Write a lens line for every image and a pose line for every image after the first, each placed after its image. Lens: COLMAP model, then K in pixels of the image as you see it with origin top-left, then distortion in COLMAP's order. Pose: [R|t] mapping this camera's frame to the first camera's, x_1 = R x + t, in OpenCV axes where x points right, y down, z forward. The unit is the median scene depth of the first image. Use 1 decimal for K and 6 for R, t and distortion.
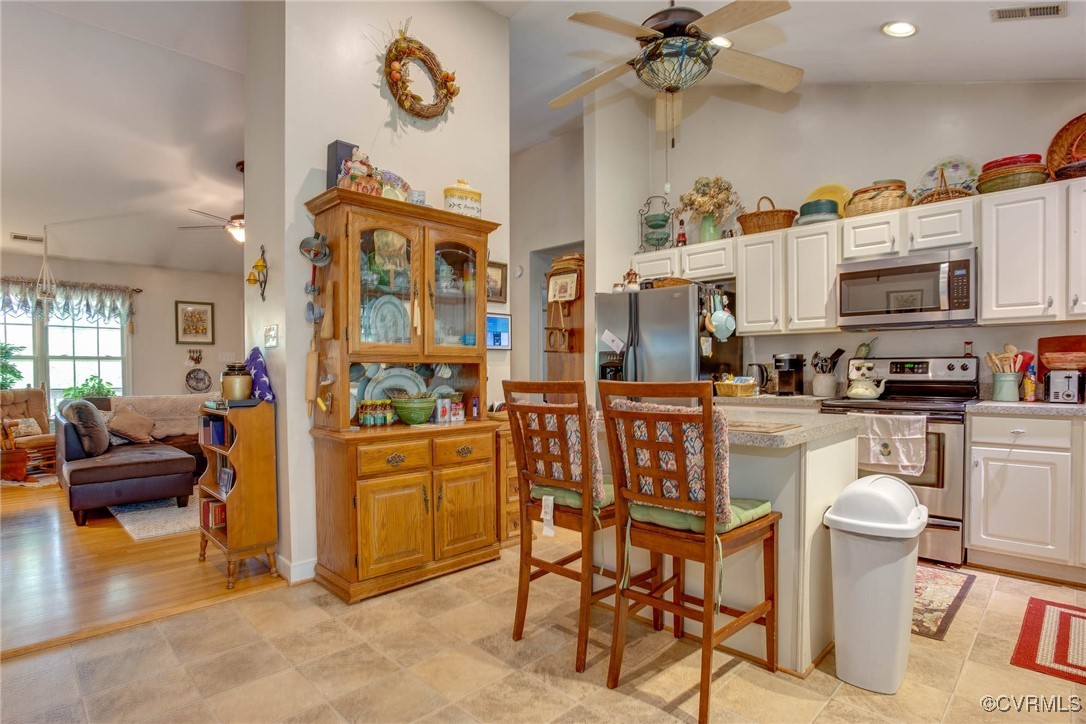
lens RADIAL K [[554.2, 0, 541.9], [0, 554.2, 388.4], [0, 0, 1]] dist [-0.058864, 0.018029]
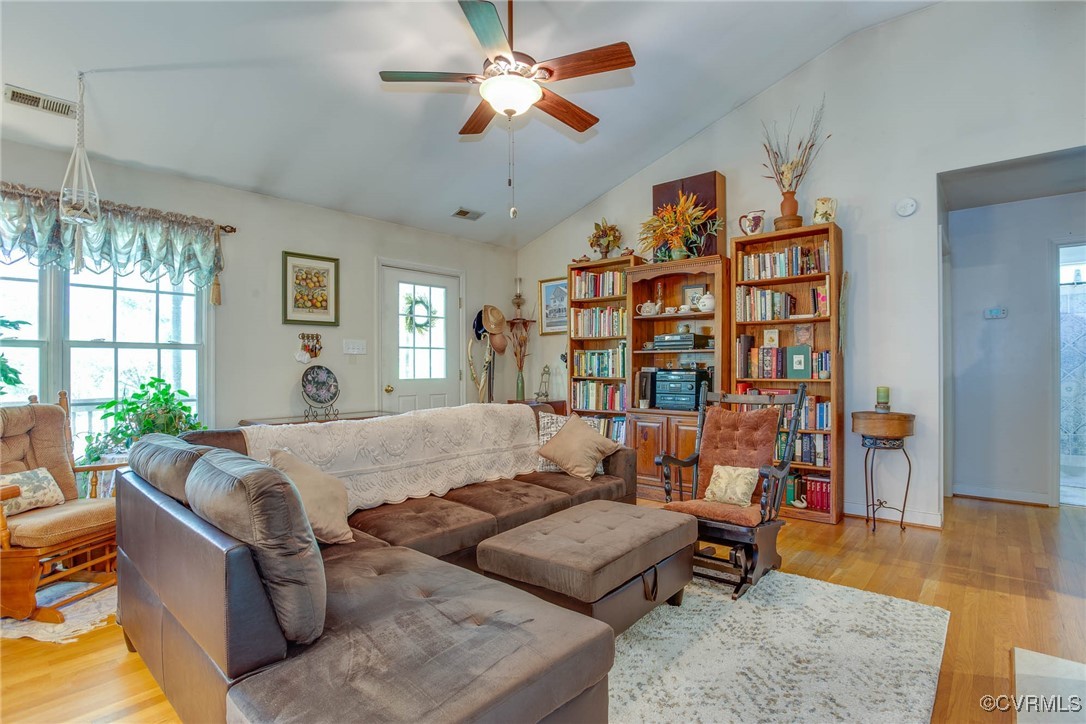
lens RADIAL K [[554.2, 0, 558.5], [0, 554.2, 367.6], [0, 0, 1]] dist [-0.058864, 0.018029]
pose [[0.998332, -0.000384, 0.057733, -0.466023], [0.002371, 0.999407, -0.034364, -0.014510], [-0.057686, 0.034444, 0.997740, 0.441279]]
